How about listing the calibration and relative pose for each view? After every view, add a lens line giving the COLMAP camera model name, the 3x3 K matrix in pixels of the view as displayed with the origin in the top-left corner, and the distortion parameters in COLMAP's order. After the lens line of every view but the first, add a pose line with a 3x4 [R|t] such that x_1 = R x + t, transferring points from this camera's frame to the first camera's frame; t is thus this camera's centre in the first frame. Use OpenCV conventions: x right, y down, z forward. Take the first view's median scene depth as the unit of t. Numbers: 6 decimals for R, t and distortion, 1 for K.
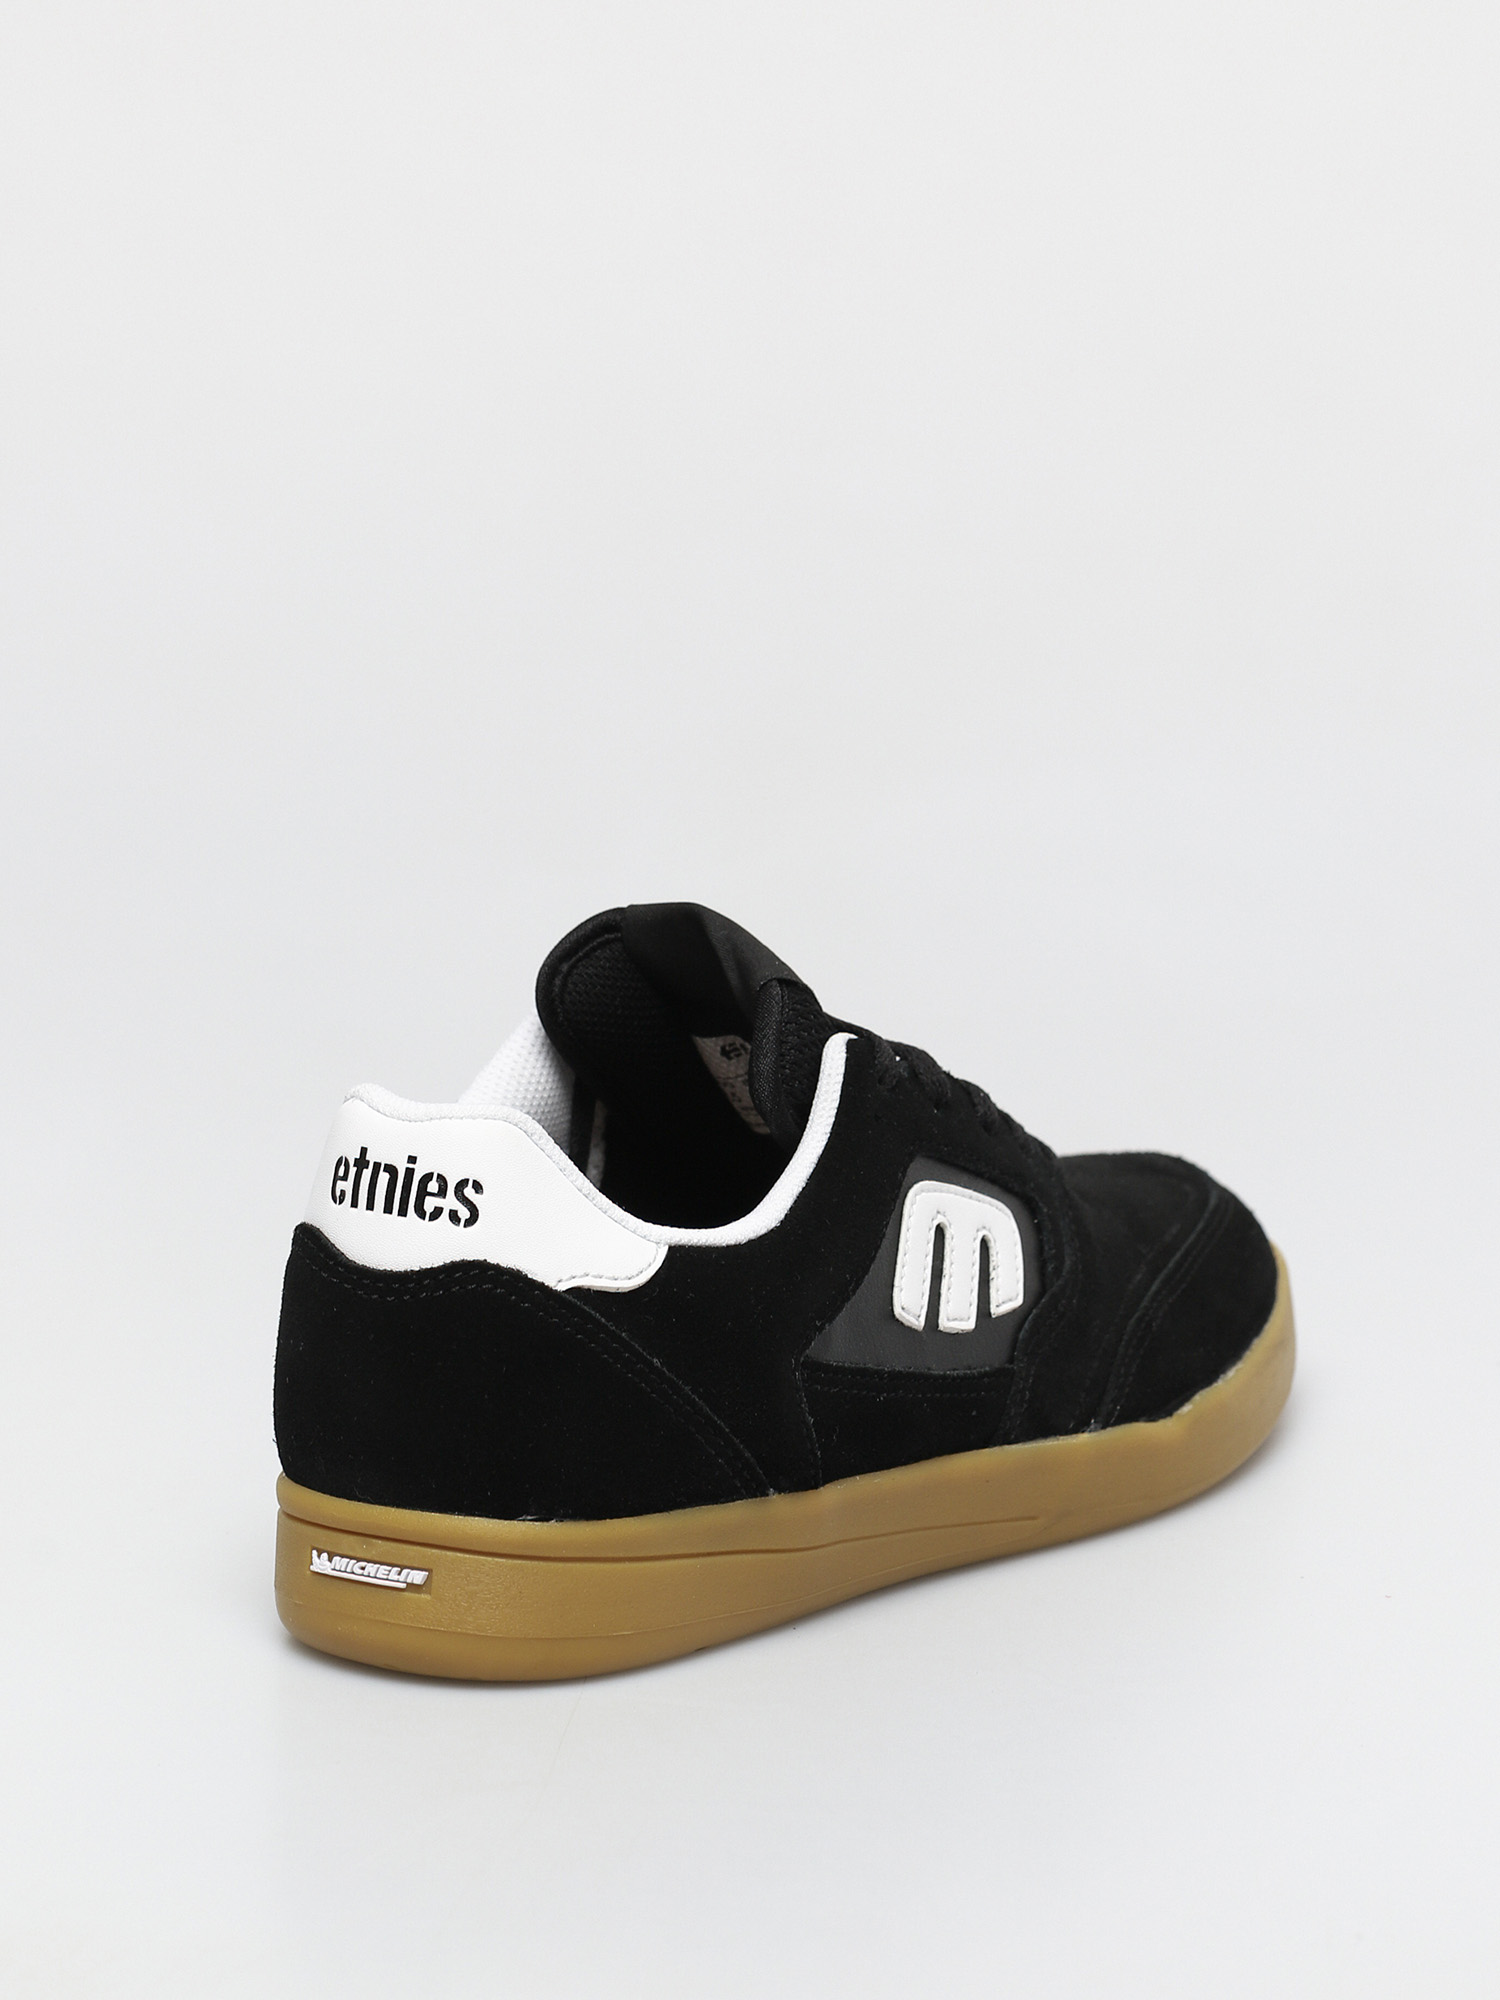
lens RADIAL K [[6793.2, 0, 750.0], [0, 6793.2, 1000.0], [0, 0, 1]] dist [0.125972, -20.346551]
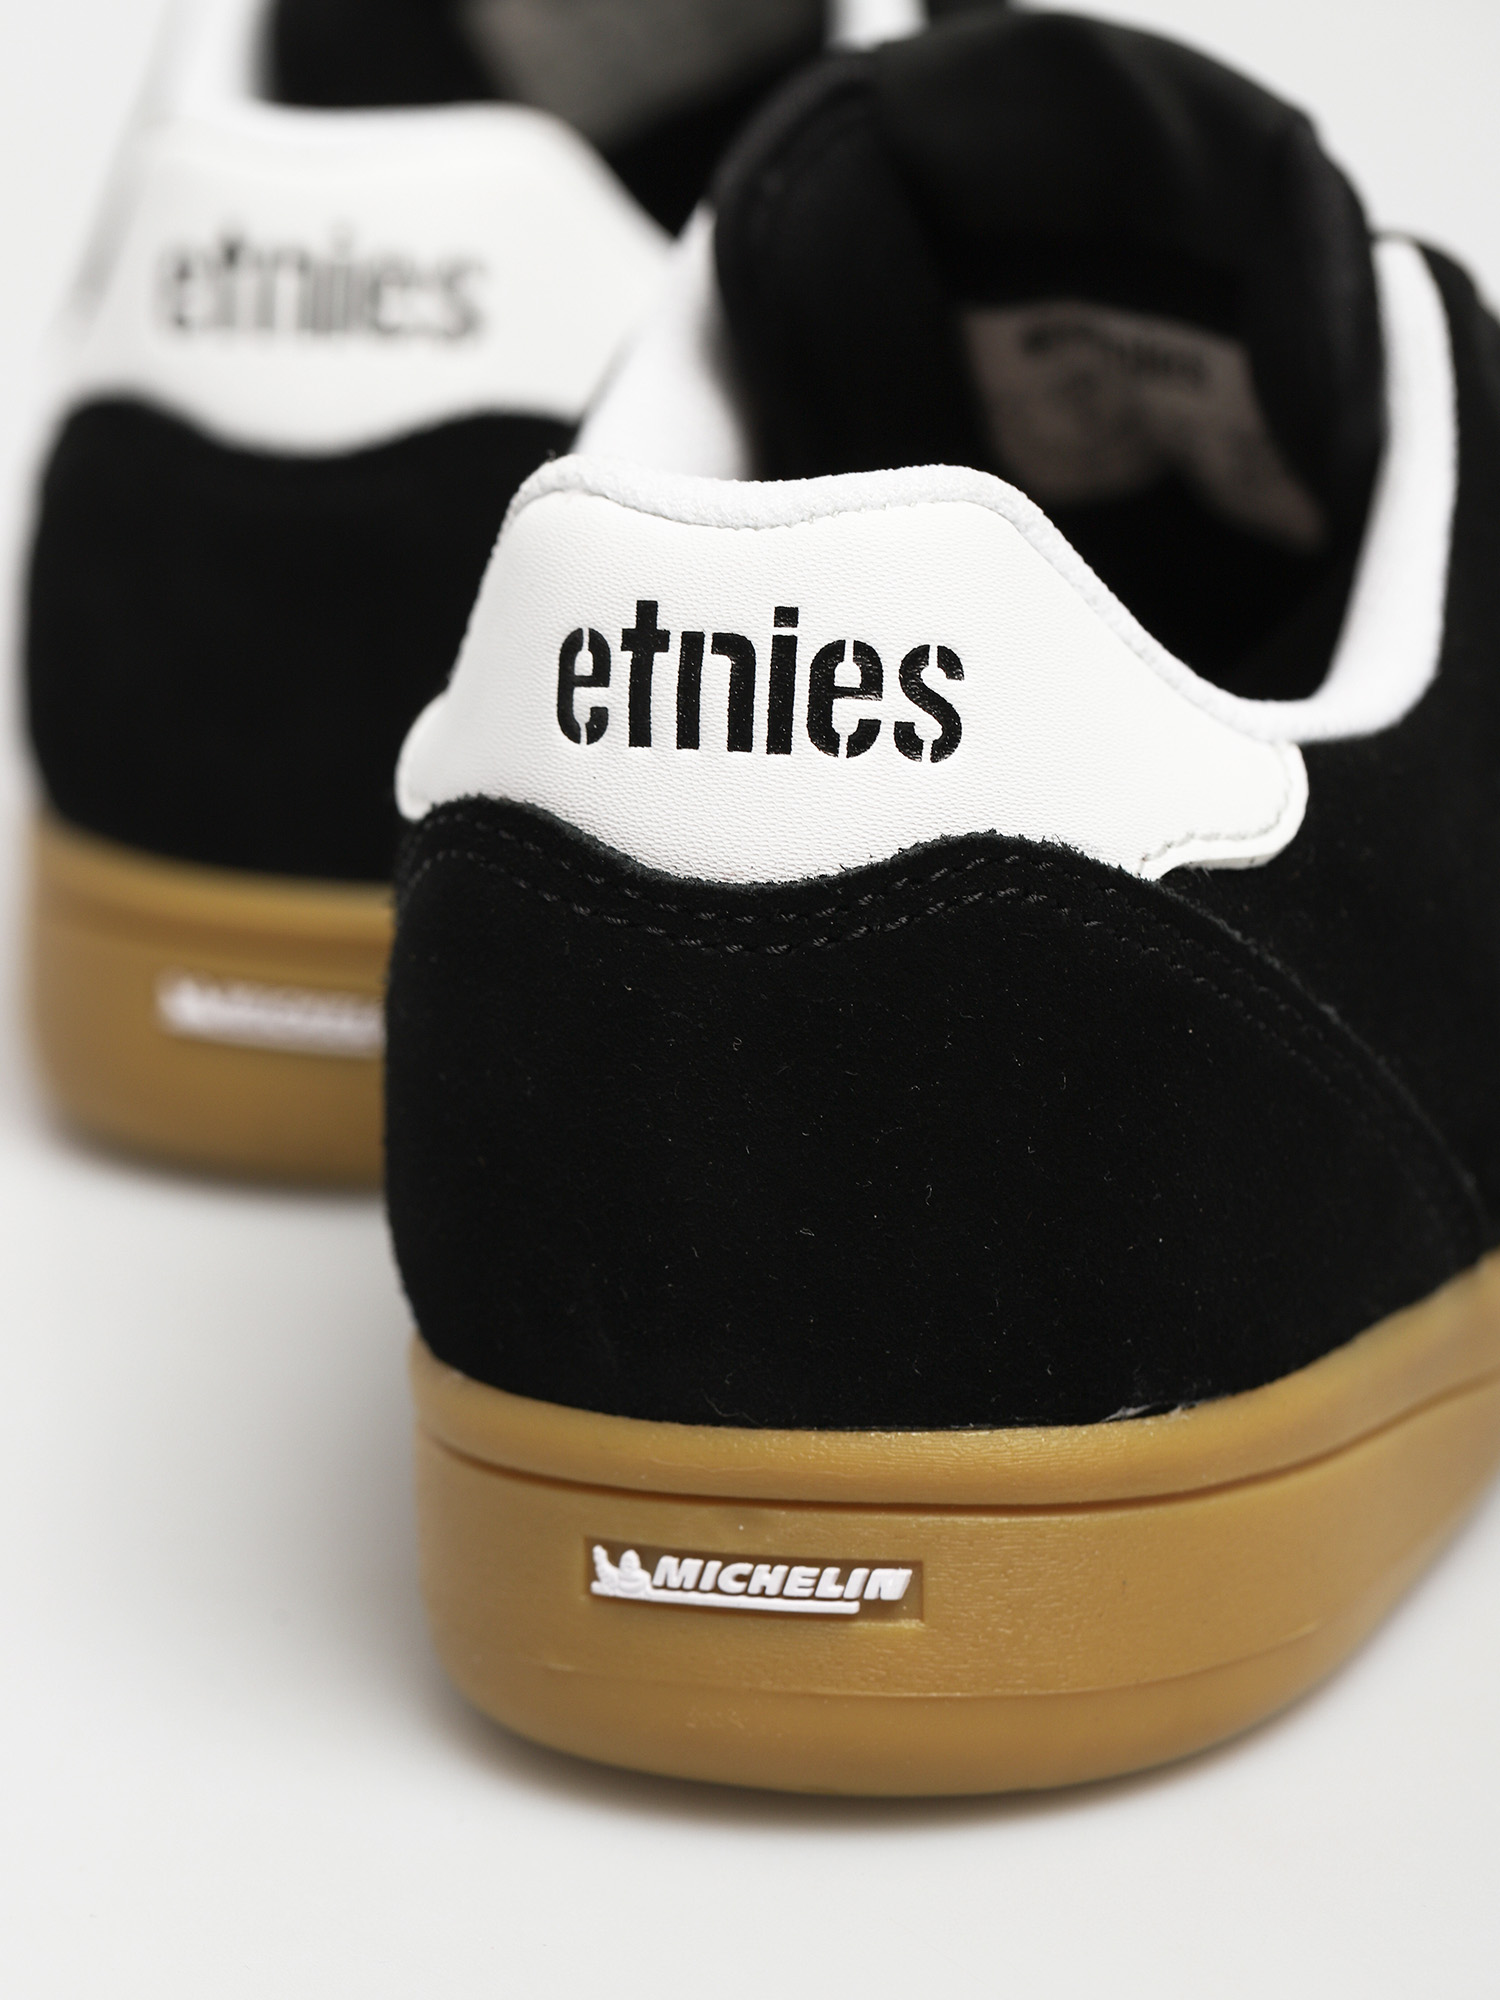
lens RADIAL K [[6793.2, 0, 750.0], [0, 6793.2, 1000.0], [0, 0, 1]] dist [0.125972, -20.346551]
pose [[0.963512, -0.127358, 0.235425, -0.153827], [0.106223, 0.989258, 0.100425, 0.004469], [-0.245686, -0.071753, 0.966690, 0.590048]]
